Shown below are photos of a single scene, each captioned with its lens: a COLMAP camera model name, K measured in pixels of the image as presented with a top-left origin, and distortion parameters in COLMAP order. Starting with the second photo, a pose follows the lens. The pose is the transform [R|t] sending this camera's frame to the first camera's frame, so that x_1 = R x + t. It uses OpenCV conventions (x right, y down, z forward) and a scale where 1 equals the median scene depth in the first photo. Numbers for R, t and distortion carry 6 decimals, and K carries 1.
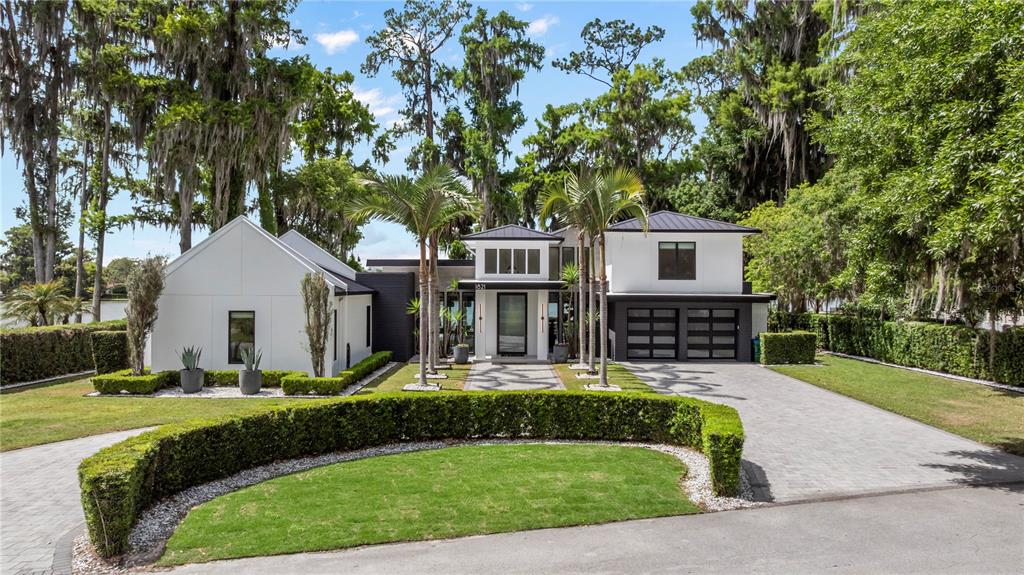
lens RADIAL K [[726.8, 0, 509.1], [0, 726.8, 289.3], [0, 0, 1]] dist [-0.011403, -0.001709]
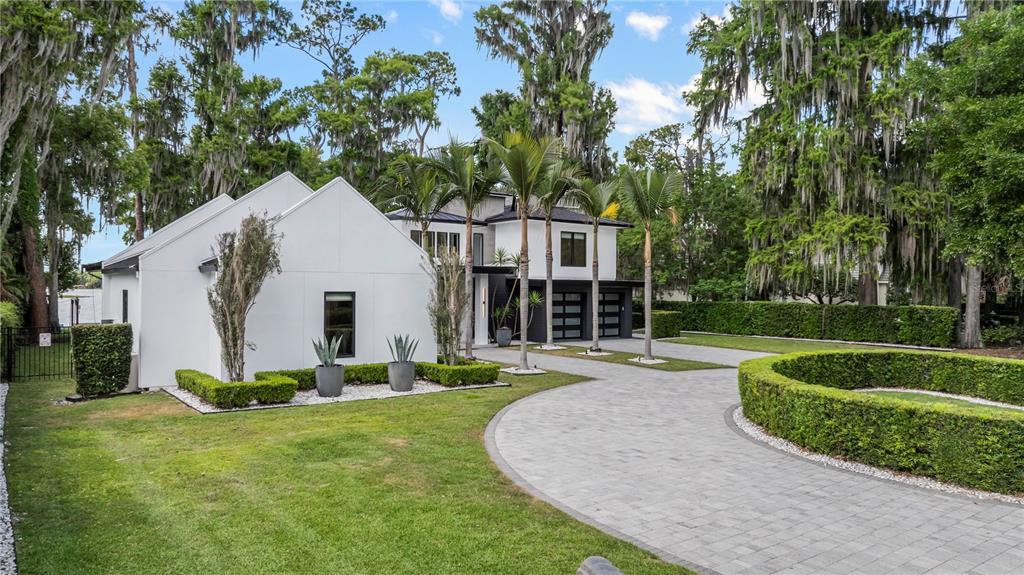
lens RADIAL K [[726.8, 0, 509.3], [0, 726.8, 286.9], [0, 0, 1]] dist [-0.011403, -0.001709]
pose [[0.788175, 0.001898, 0.615448, -0.523276], [-0.004130, 0.999989, 0.002206, 0.015615], [-0.615438, -0.004280, 0.788174, 0.191659]]
